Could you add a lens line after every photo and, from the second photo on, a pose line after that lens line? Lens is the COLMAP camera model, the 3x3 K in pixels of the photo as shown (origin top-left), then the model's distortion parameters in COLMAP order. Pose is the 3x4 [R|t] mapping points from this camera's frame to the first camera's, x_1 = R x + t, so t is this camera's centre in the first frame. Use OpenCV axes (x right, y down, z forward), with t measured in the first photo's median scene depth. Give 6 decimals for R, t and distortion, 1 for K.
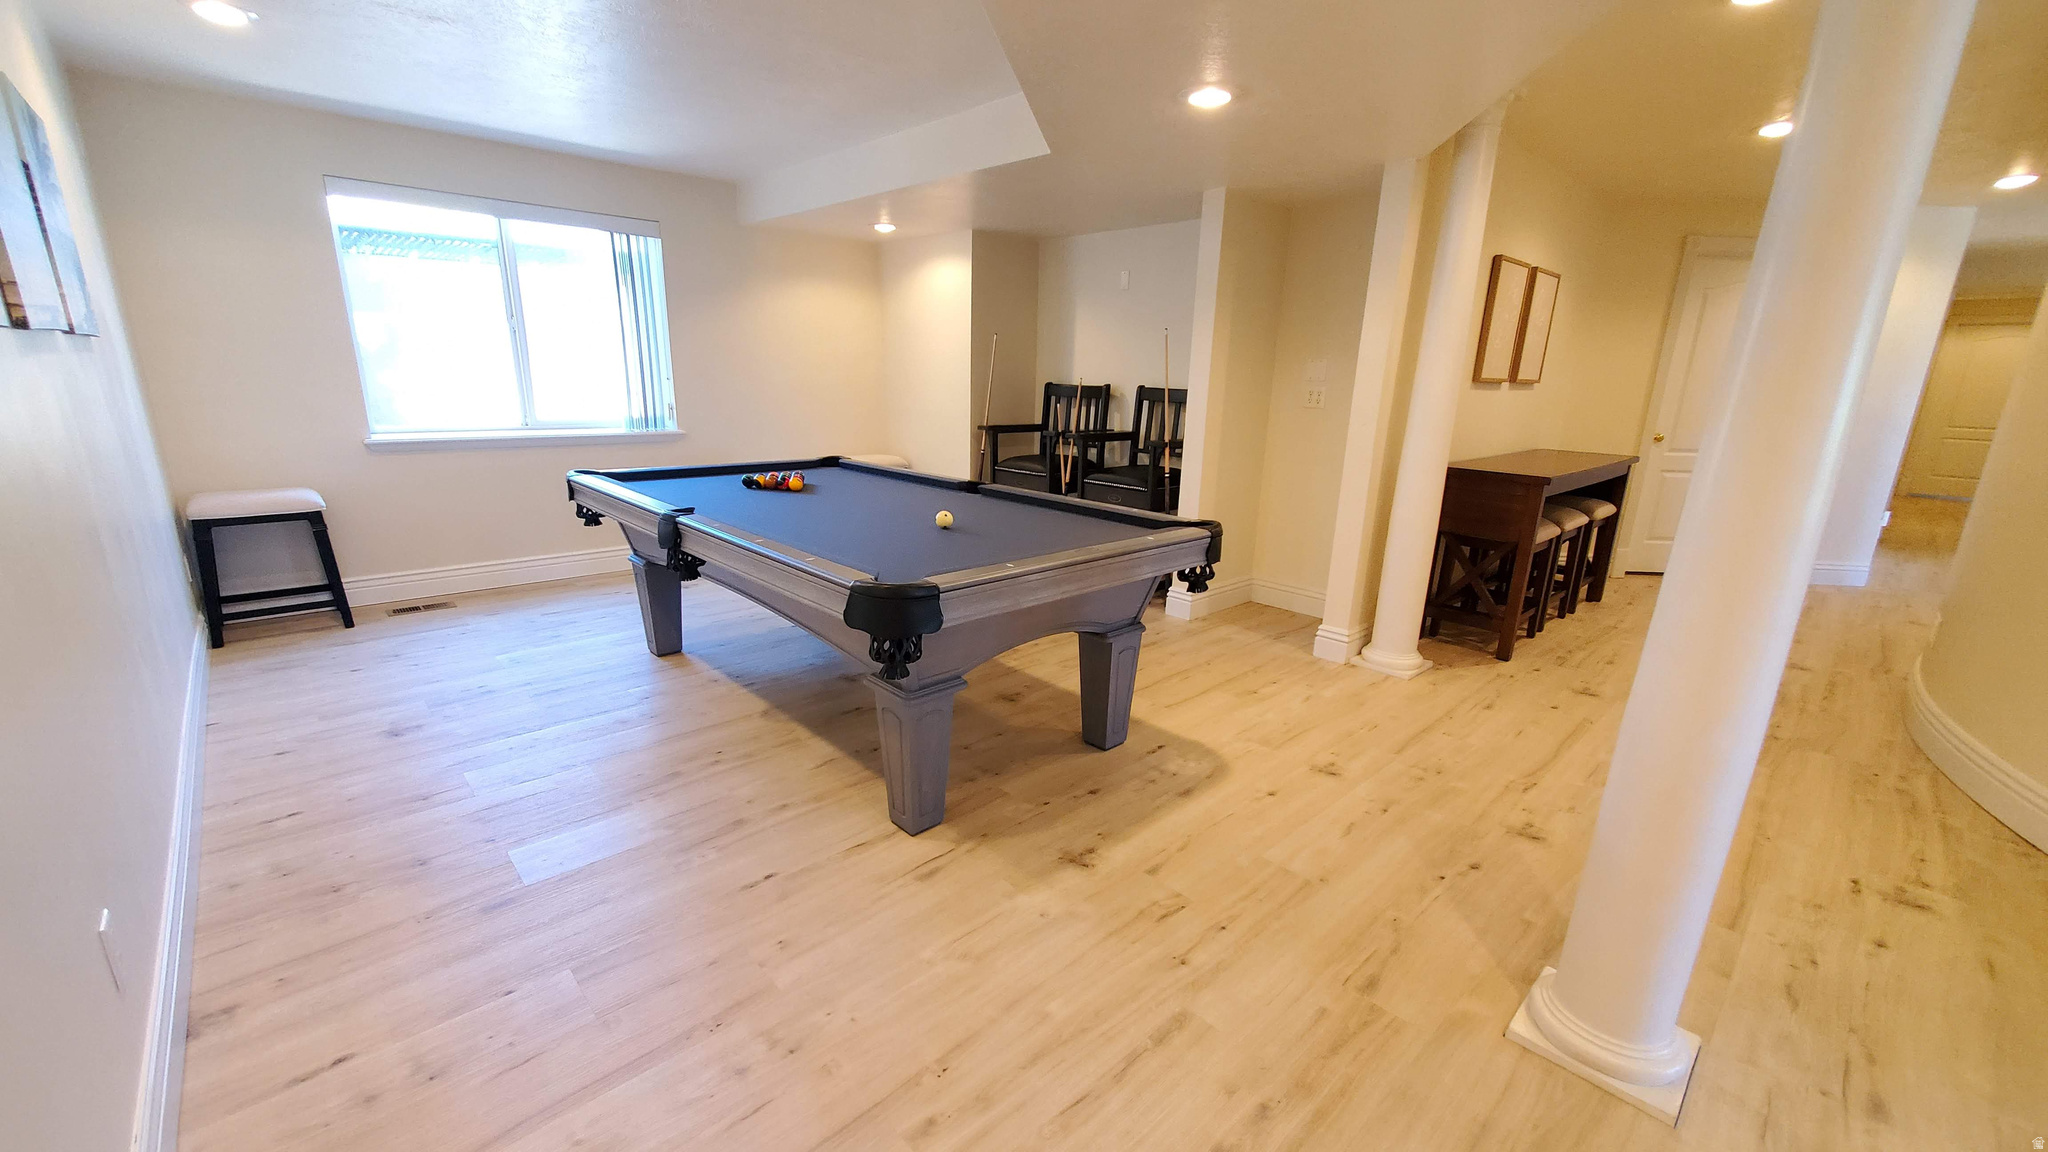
lens RADIAL K [[810.2, 0, 1021.5], [0, 810.2, 594.9], [0, 0, 1]] dist [0.009900, -0.005868]
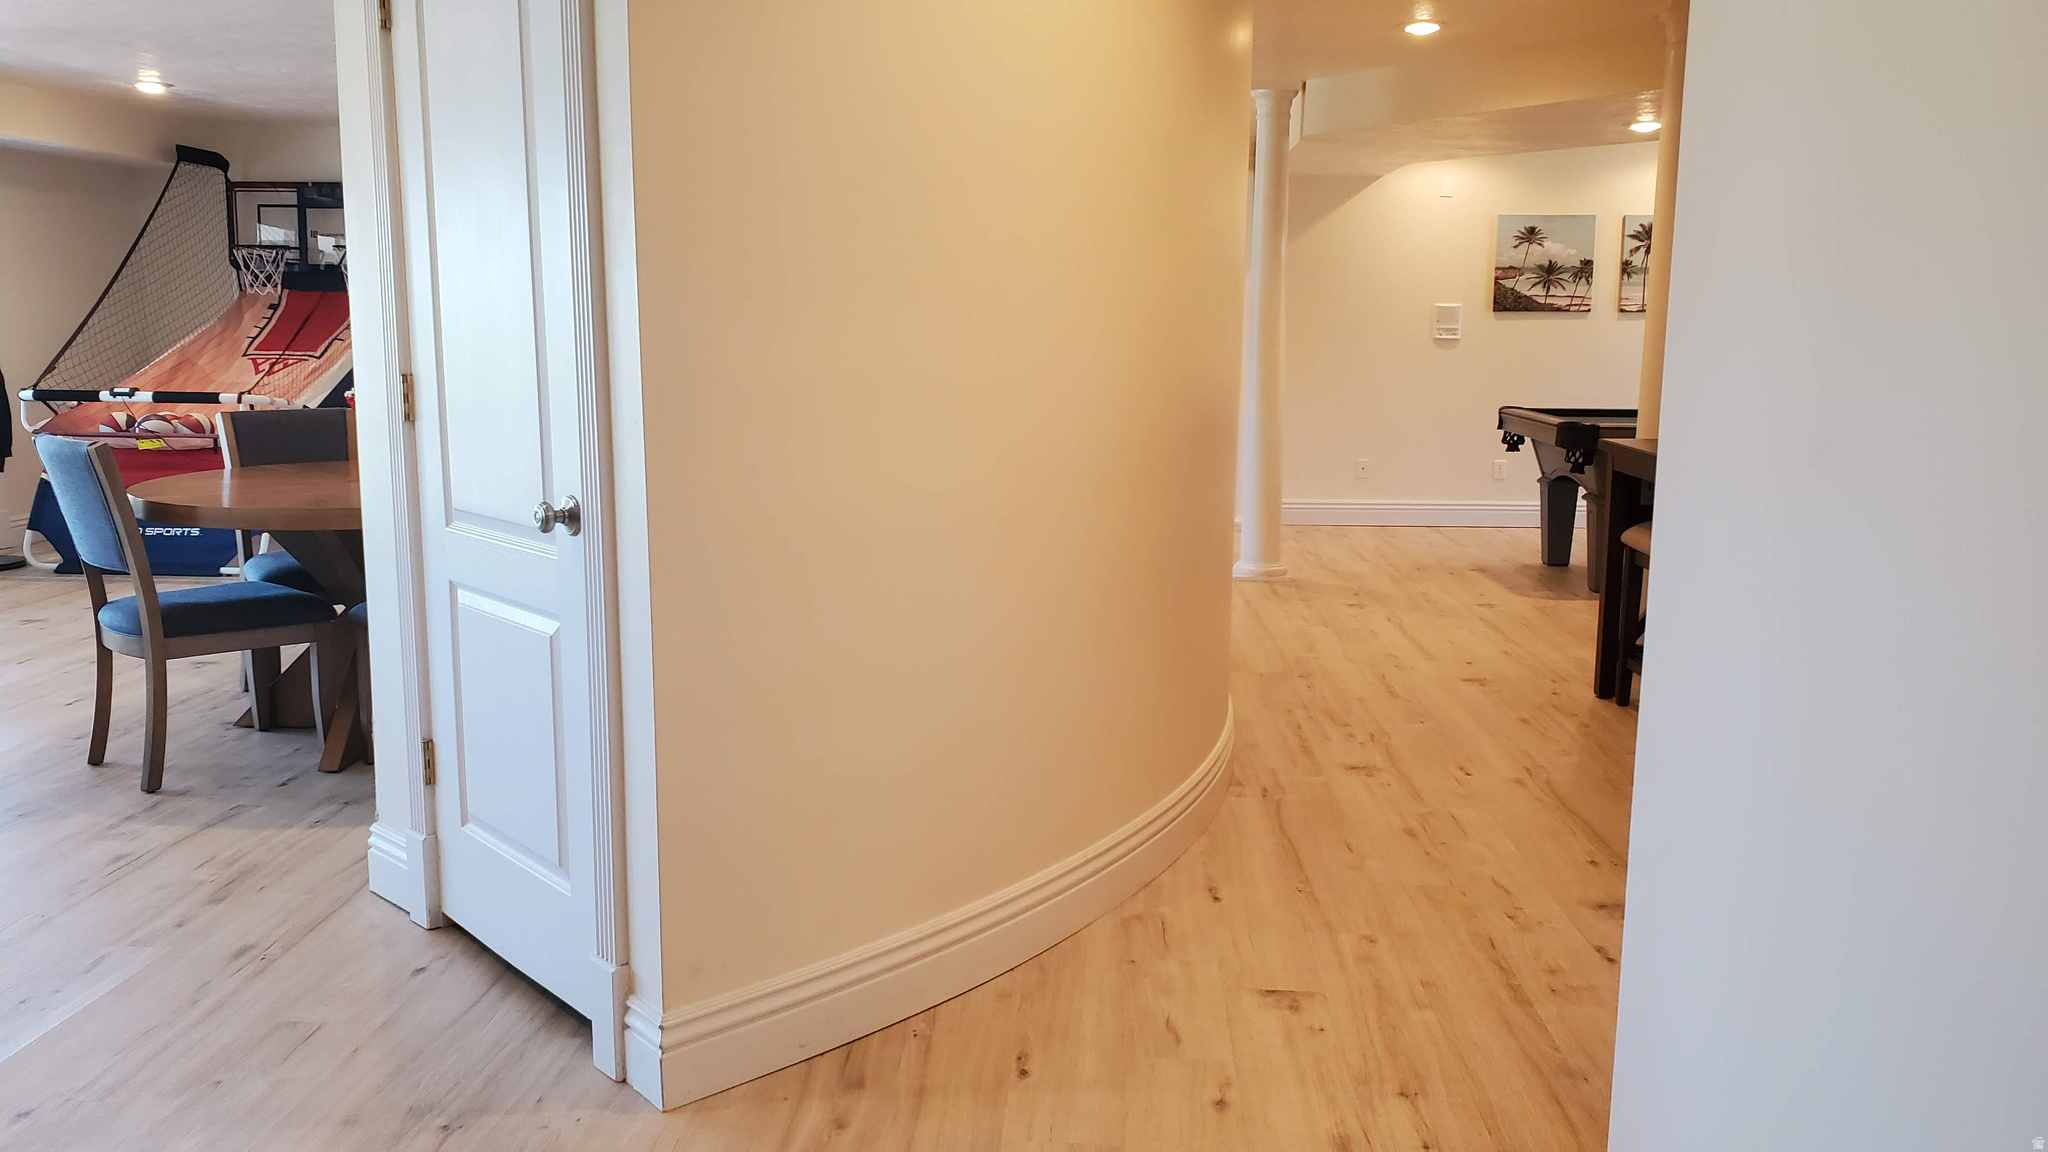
lens RADIAL K [[1571.0, 0, 939.6], [0, 1571.0, 575.6], [0, 0, 1]] dist [0.045265, -0.223566]
pose [[-0.755073, 0.081130, -0.650602, 2.043184], [-0.194913, 0.919674, 0.340895, -0.398991], [0.625998, 0.384211, -0.678607, 1.627438]]
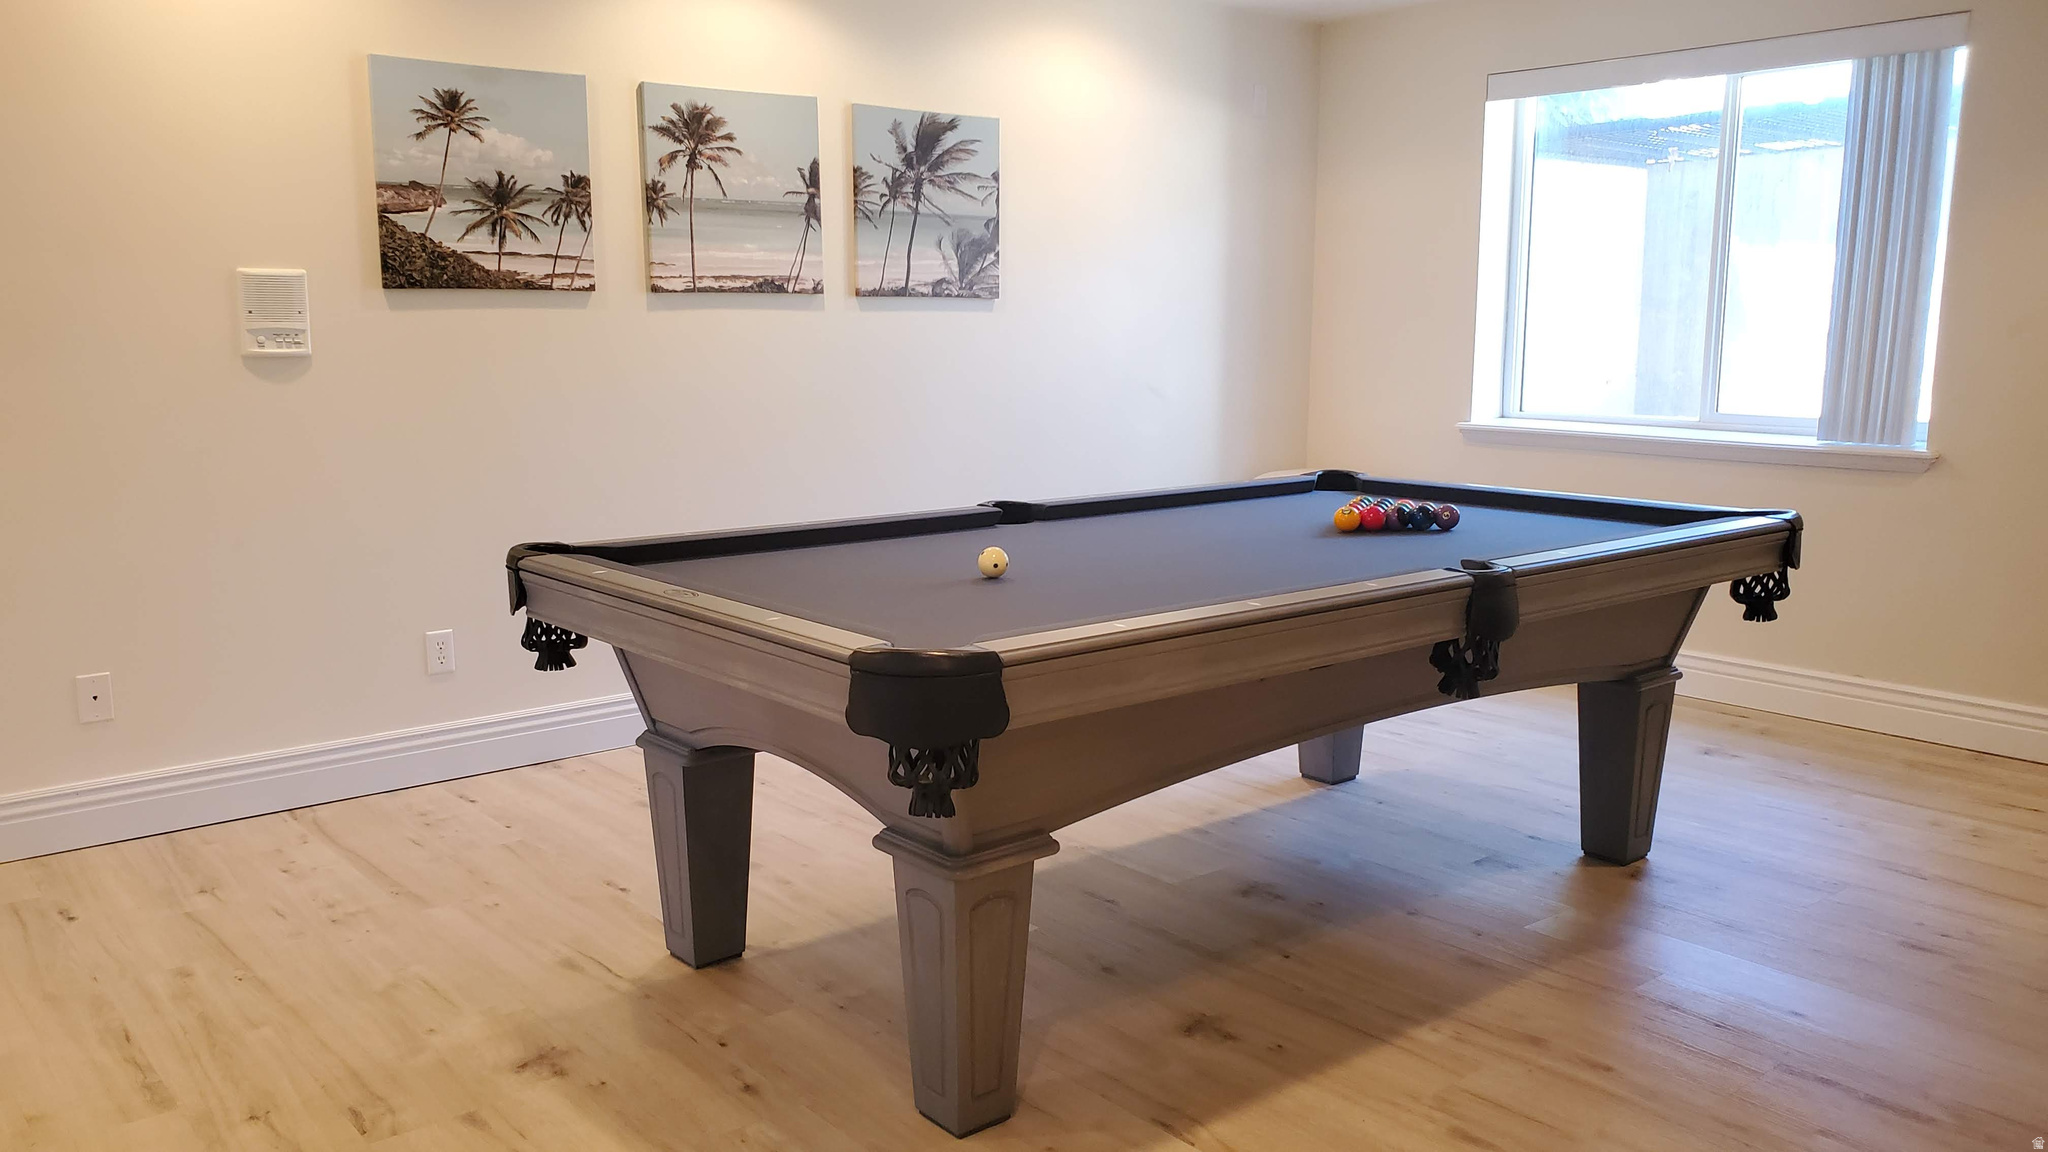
lens RADIAL K [[1590.5, 0, 990.6], [0, 1590.5, 583.3], [0, 0, 1]] dist [0.013085, 0.002335]
pose [[-0.068061, 0.138194, -0.988064, 0.723254], [-0.269374, 0.951033, 0.151570, -0.179326], [0.960628, 0.276475, -0.027502, 0.761551]]
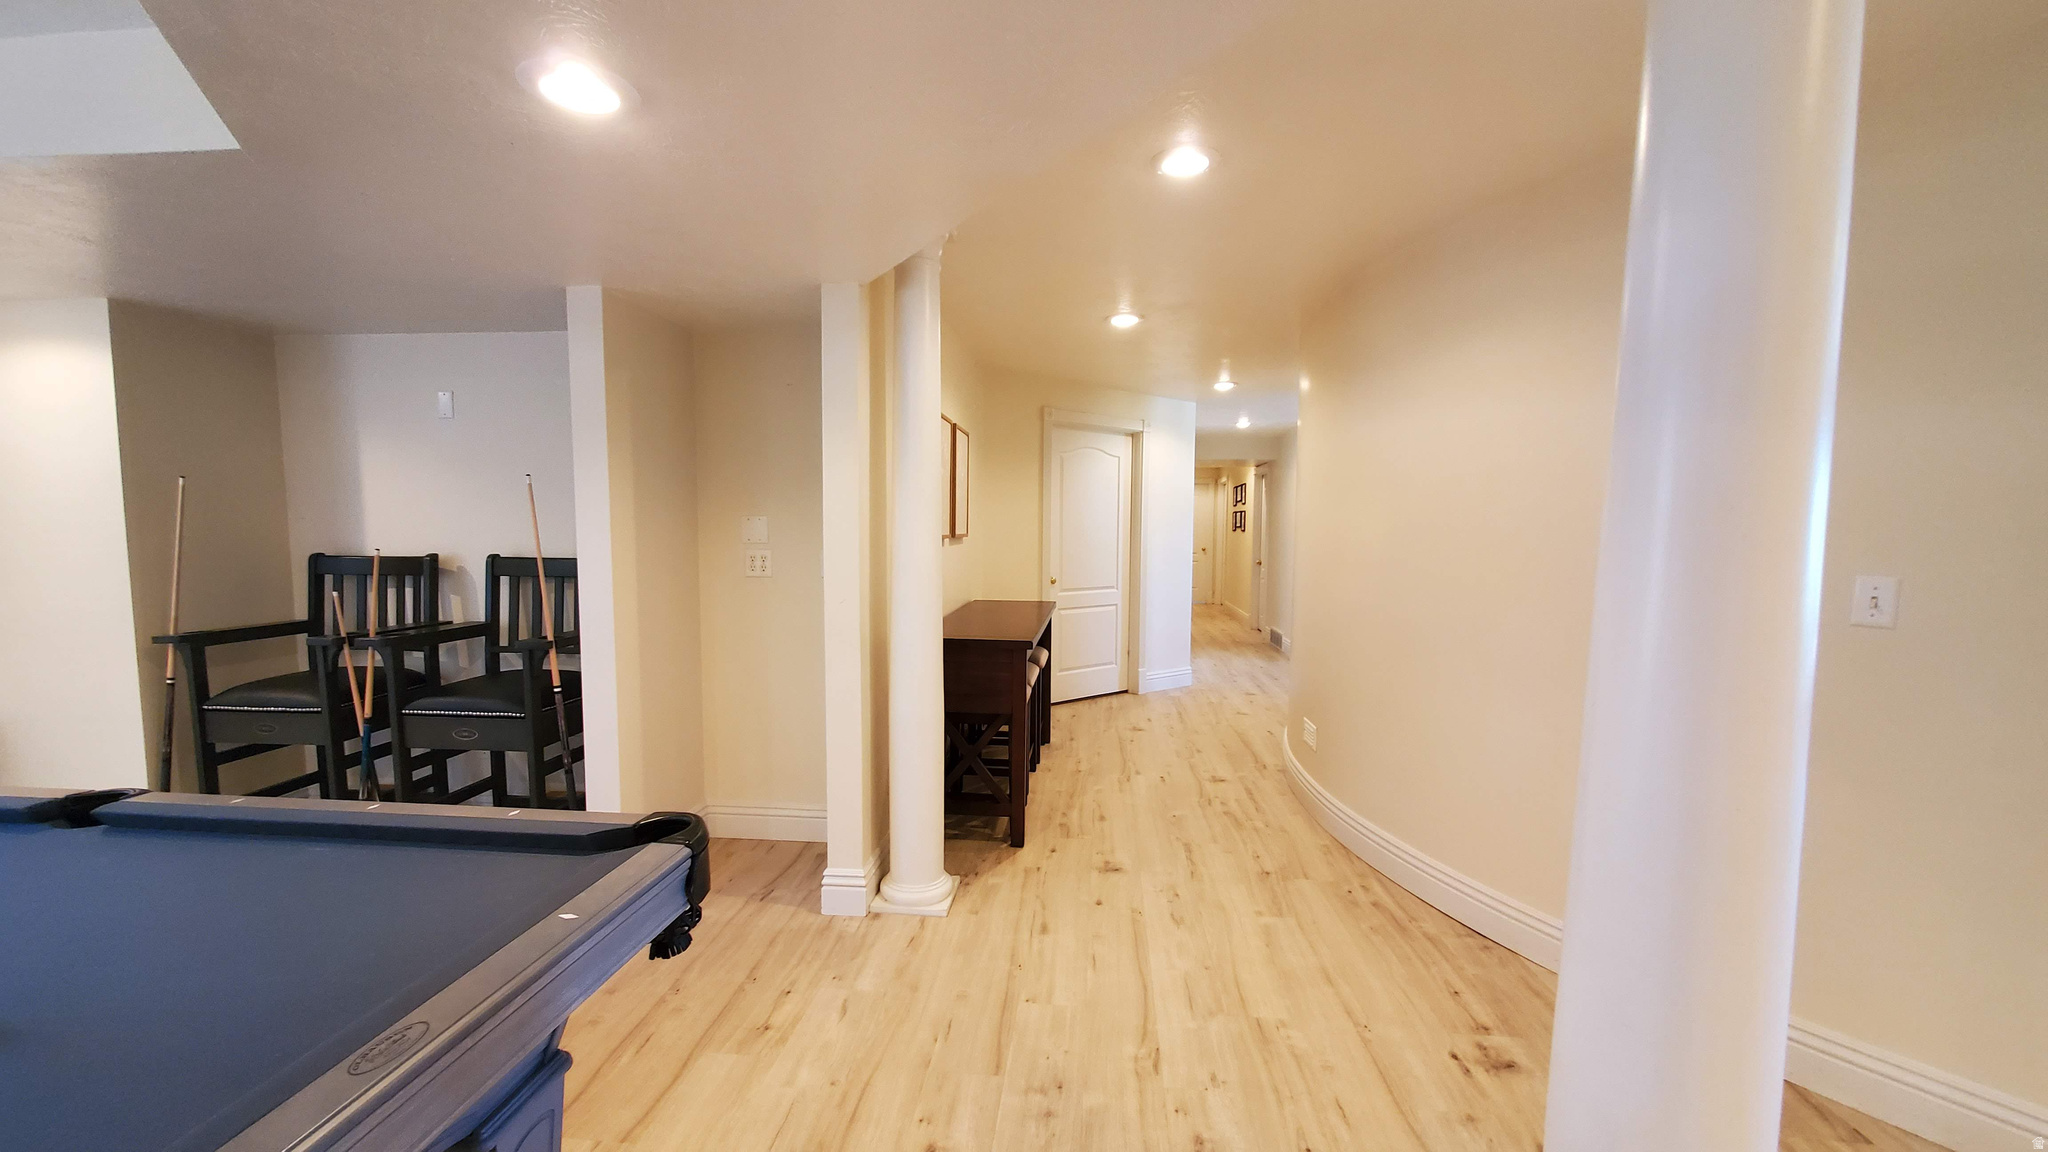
lens RADIAL K [[810.2, 0, 1021.5], [0, 810.2, 594.9], [0, 0, 1]] dist [0.009900, -0.005868]
pose [[0.750372, -0.075647, 0.656674, 0.041850], [0.187713, 0.976918, -0.101960, -0.101636], [-0.633803, 0.199774, 0.747251, 0.305067]]
